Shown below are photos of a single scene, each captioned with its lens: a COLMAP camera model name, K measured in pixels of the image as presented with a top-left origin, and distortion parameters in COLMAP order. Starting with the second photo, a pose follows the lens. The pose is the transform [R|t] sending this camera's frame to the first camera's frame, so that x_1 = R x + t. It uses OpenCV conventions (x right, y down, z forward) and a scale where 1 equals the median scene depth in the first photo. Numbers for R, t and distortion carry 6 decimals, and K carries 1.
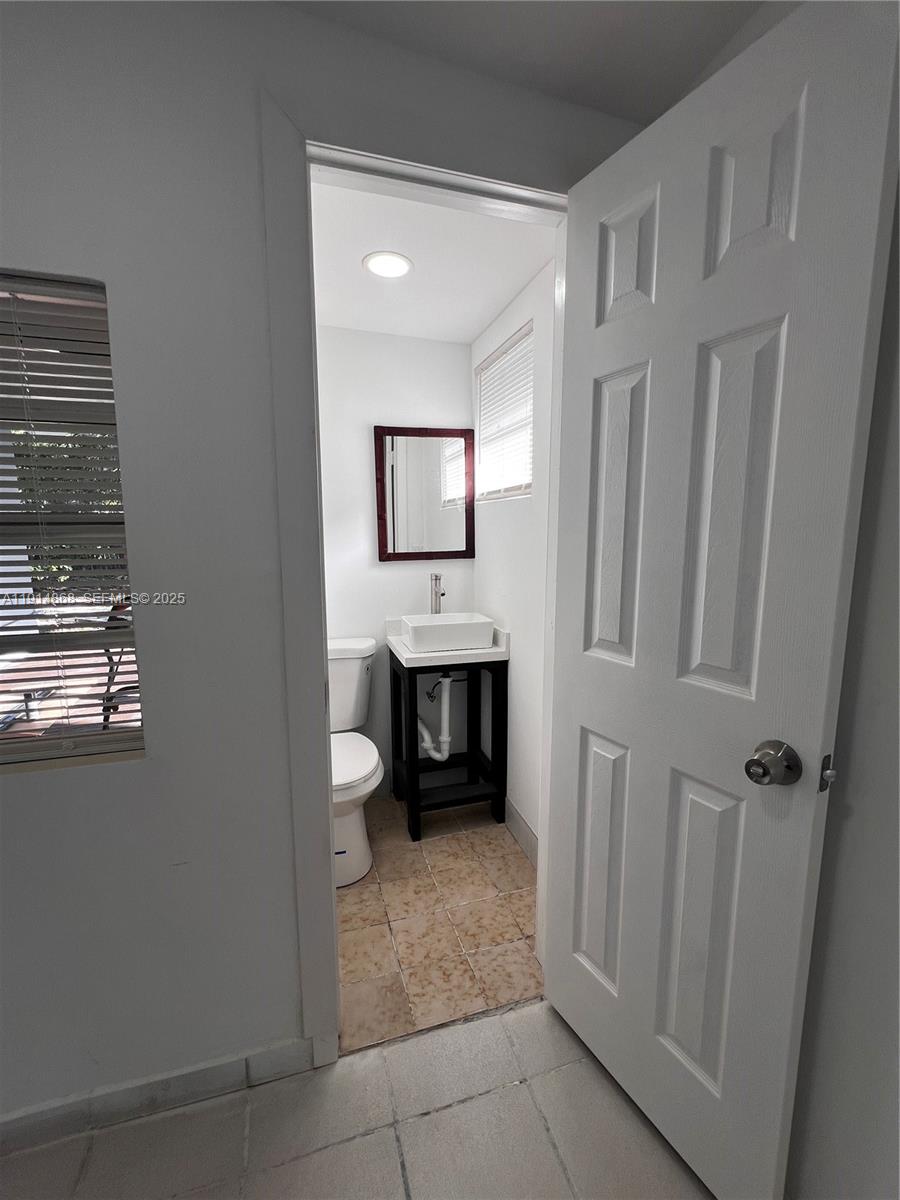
lens RADIAL K [[515.0, 0, 449.6], [0, 515.0, 601.1], [0, 0, 1]] dist [-0.000759, 0.000263]
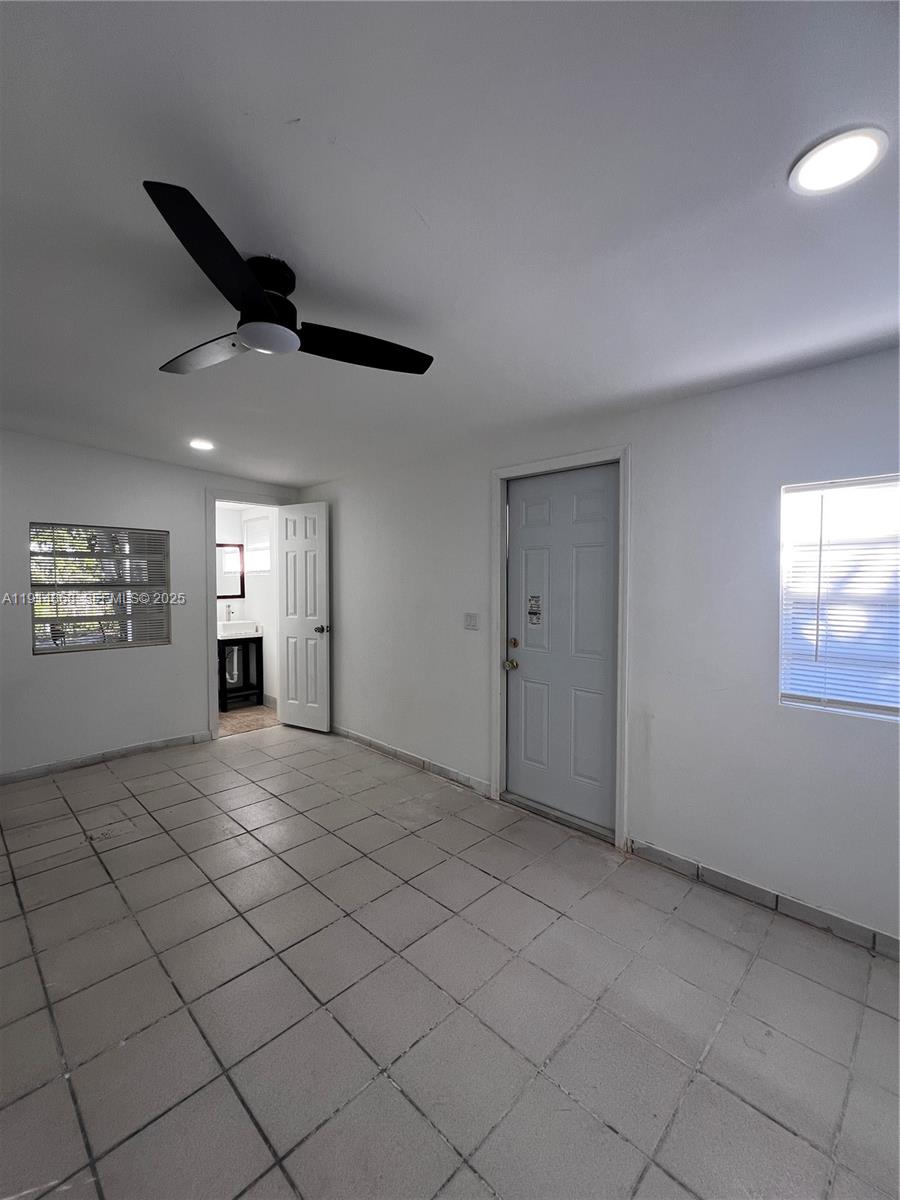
lens RADIAL K [[515.0, 0, 449.6], [0, 515.0, 601.1], [0, 0, 1]] dist [-0.000759, 0.000263]
pose [[0.875927, -0.015784, 0.482186, -0.535973], [0.064606, 0.994300, -0.084814, 0.383183], [-0.478099, 0.105443, 0.871954, -2.990831]]
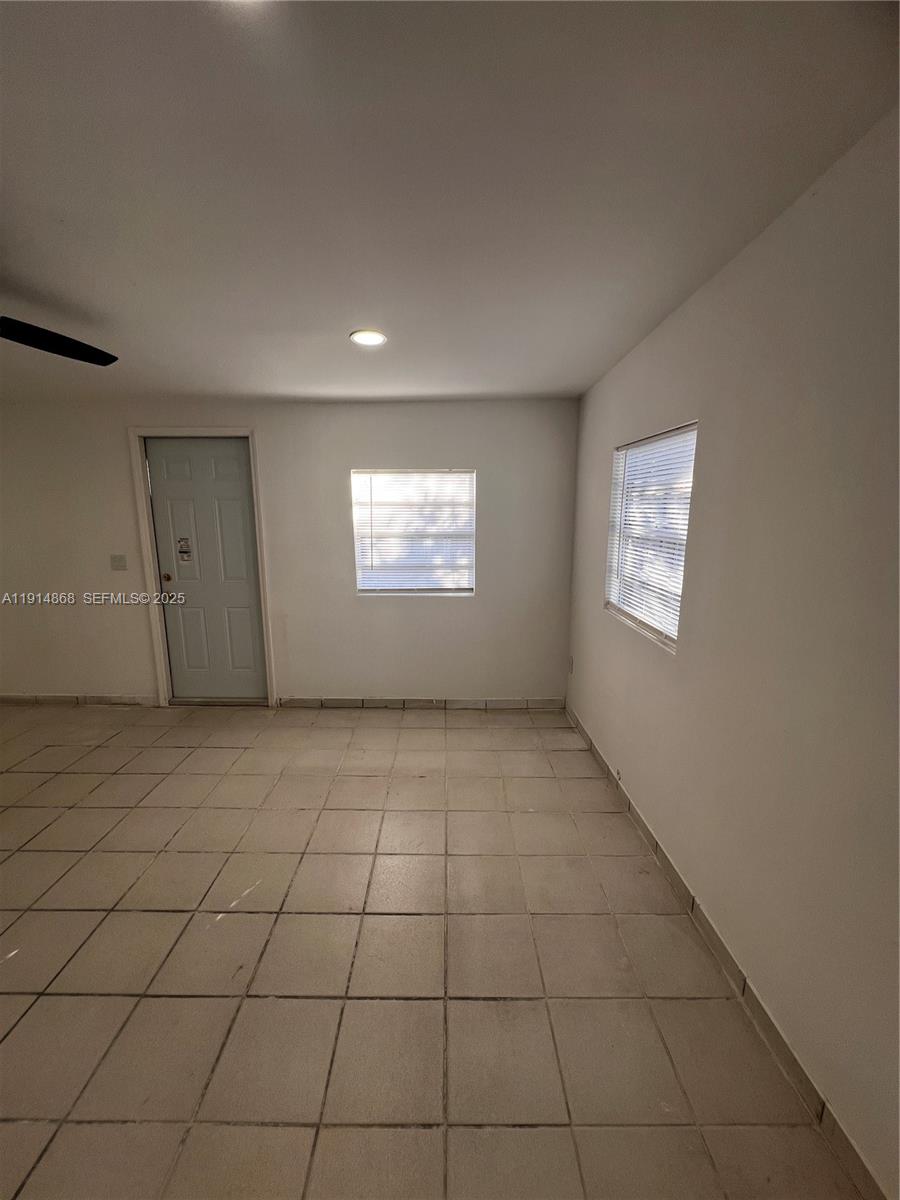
lens RADIAL K [[479.4, 0, 449.4], [0, 479.4, 602.0], [0, 0, 1]] dist [-0.001855, 0.000400]
pose [[0.282386, -0.170367, 0.944051, -1.307797], [0.135015, 0.981366, 0.136715, 0.371786], [-0.949752, 0.088855, 0.300126, -3.360110]]
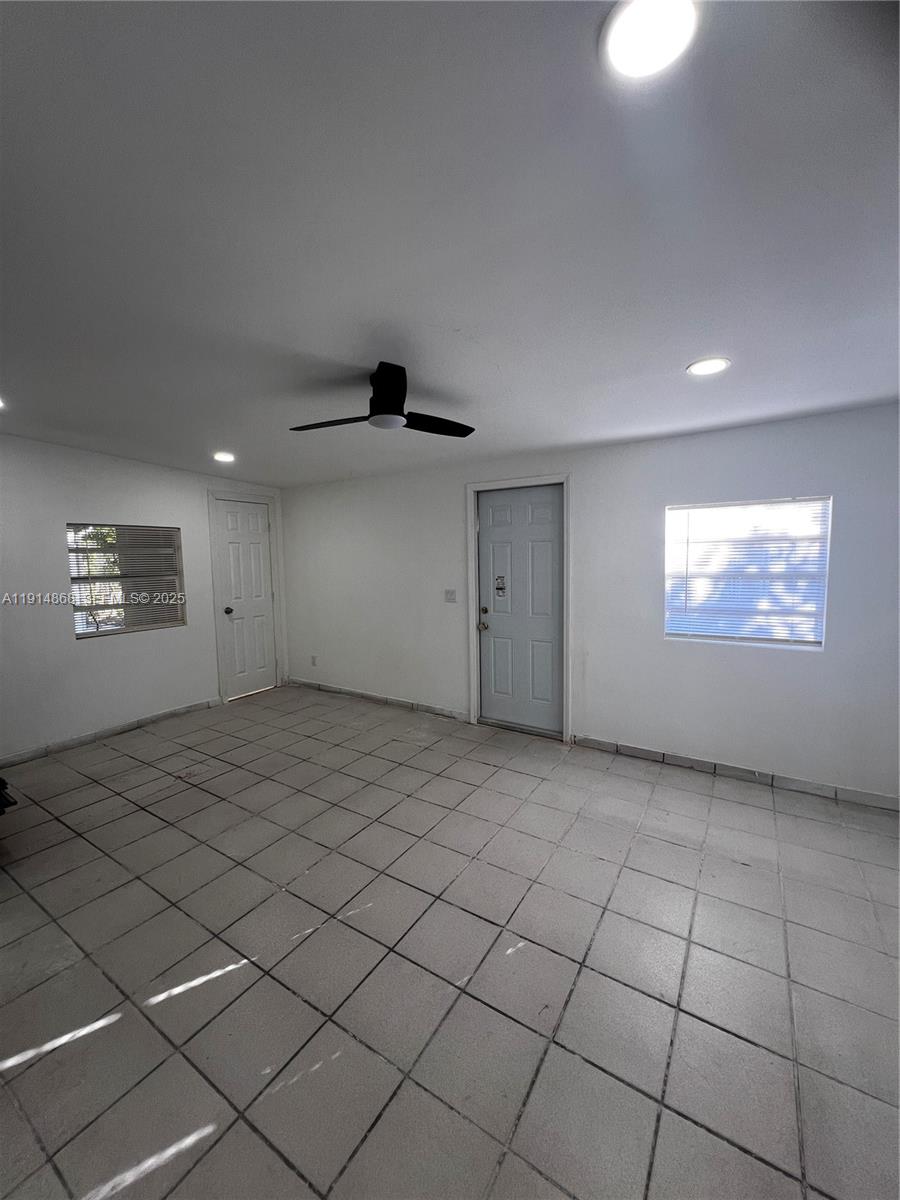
lens RADIAL K [[479.4, 0, 449.4], [0, 479.4, 602.0], [0, 0, 1]] dist [-0.001855, 0.000400]
pose [[0.755433, -0.075289, 0.650886, -1.368189], [0.109113, 0.993961, -0.011666, 0.346434], [-0.646077, 0.079833, 0.759086, -3.241592]]
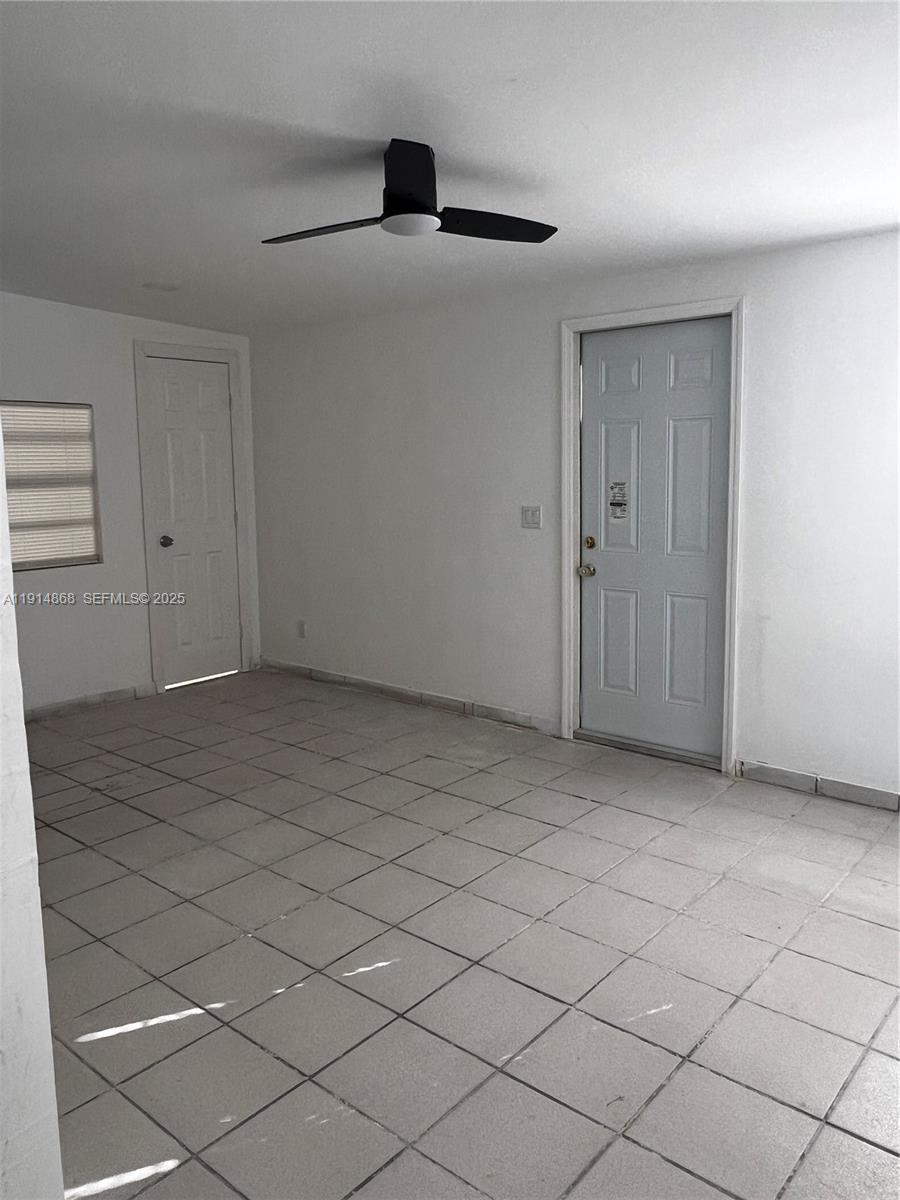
lens RADIAL K [[916.1, 0, 415.8], [0, 916.1, 590.3], [0, 0, 1]] dist [-0.000752, -0.001340]
pose [[0.849720, -0.087885, 0.519858, -1.520840], [0.093298, 0.995513, 0.015799, 0.460022], [-0.518914, 0.035077, 0.854106, -3.618058]]
